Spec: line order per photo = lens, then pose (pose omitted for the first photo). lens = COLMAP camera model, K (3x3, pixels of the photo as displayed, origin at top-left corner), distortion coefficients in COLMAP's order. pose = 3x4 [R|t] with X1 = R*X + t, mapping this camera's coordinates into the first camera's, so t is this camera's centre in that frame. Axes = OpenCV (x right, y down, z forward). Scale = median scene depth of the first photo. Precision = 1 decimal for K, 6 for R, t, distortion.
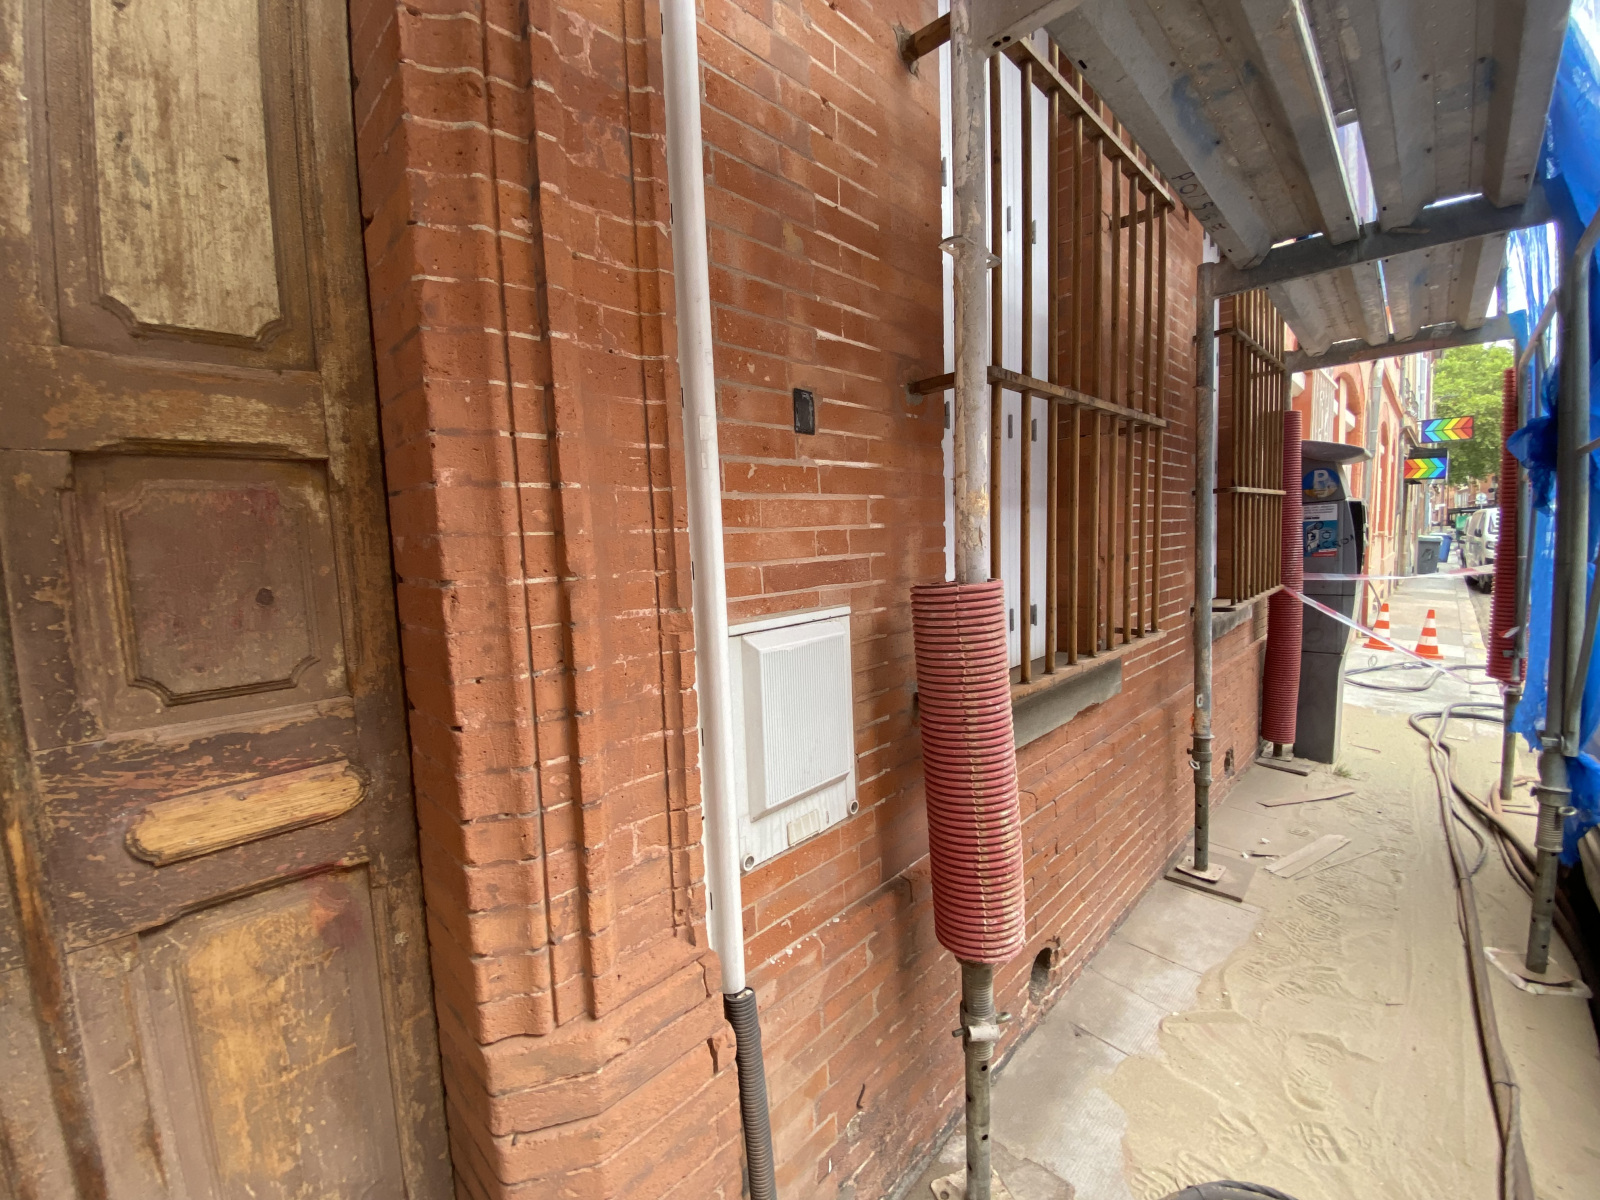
lens RADIAL K [[653.6, 0, 800.0], [0, 653.6, 600.0], [0, 0, 1]] dist [0.018605, -0.020102]
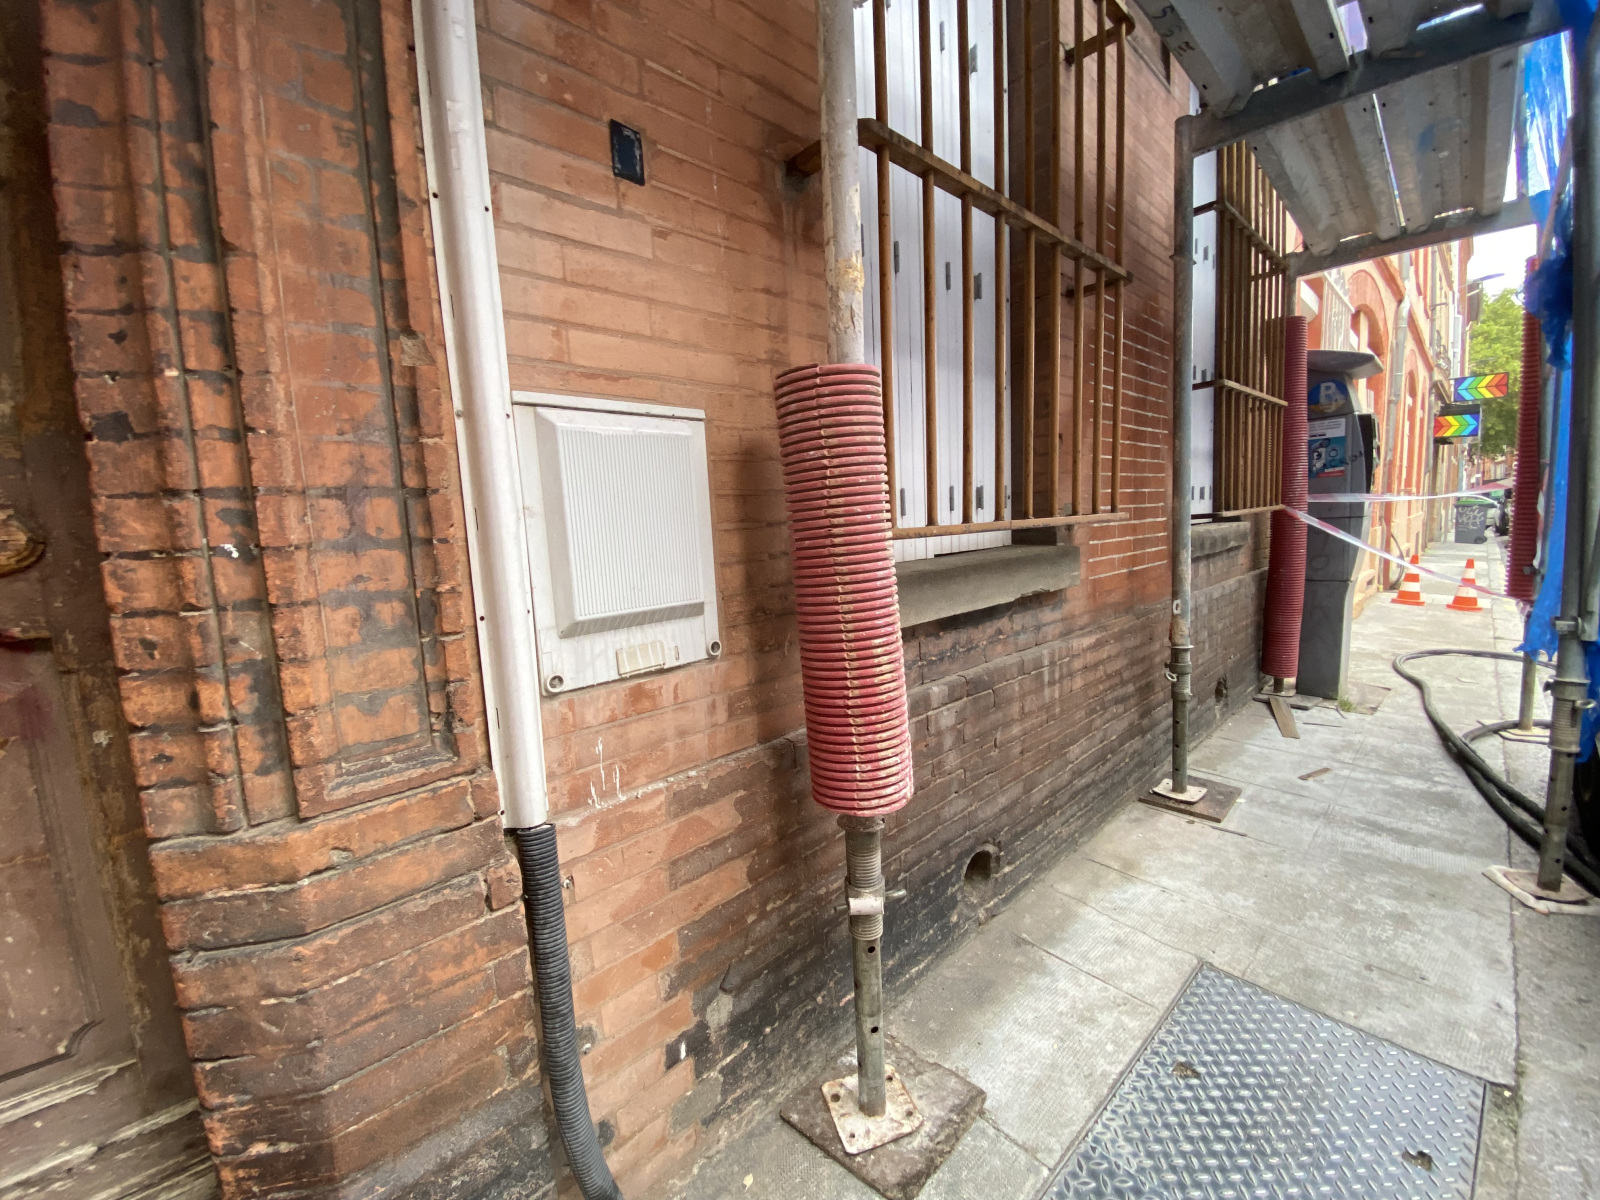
lens RADIAL K [[653.6, 0, 800.0], [0, 653.6, 600.0], [0, 0, 1]] dist [0.018605, -0.020102]
pose [[0.999584, -0.007742, -0.027774, 0.134170], [0.008475, 0.999616, 0.026386, 0.142120], [0.027559, -0.026611, 0.999266, 0.087334]]
